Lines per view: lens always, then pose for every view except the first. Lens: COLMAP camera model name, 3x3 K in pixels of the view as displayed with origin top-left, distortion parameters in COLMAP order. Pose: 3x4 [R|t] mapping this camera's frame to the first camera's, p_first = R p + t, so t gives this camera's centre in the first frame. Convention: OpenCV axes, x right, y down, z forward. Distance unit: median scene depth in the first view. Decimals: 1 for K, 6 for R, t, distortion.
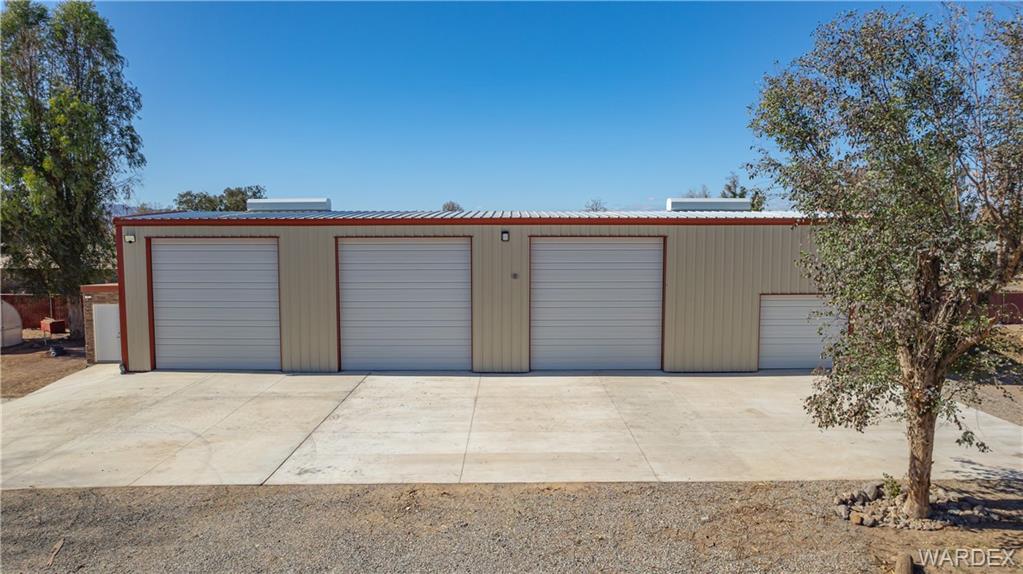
lens RADIAL K [[634.4, 0, 517.2], [0, 634.4, 291.0], [0, 0, 1]] dist [-0.088354, 0.066121]
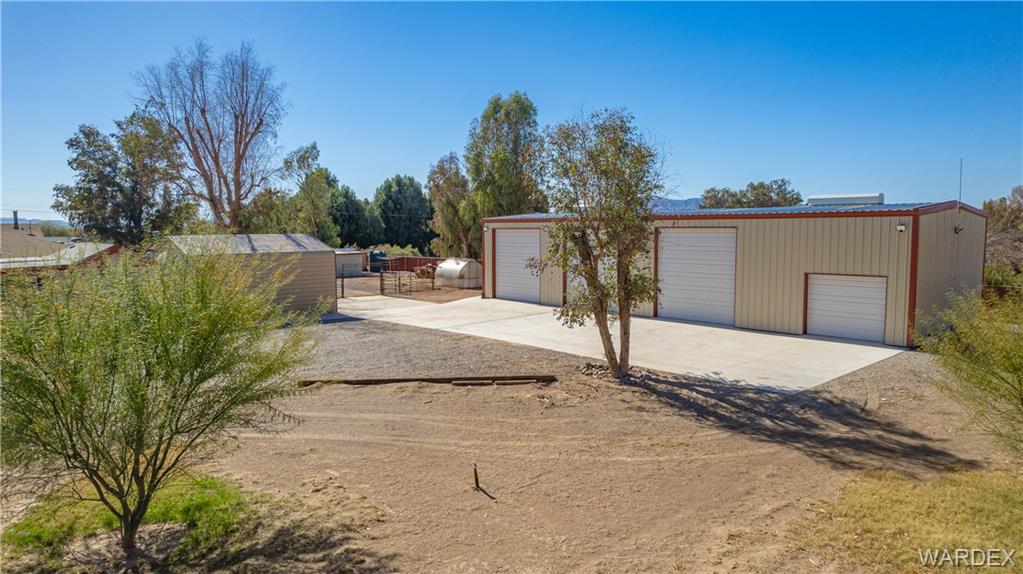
lens RADIAL K [[634.4, 0, 517.2], [0, 634.4, 291.0], [0, 0, 1]] dist [-0.088354, 0.066121]
pose [[0.665368, 0.067238, -0.743481, 0.948301], [-0.056712, 0.997610, 0.039467, 0.024071], [0.744358, 0.015904, 0.667591, -0.257087]]
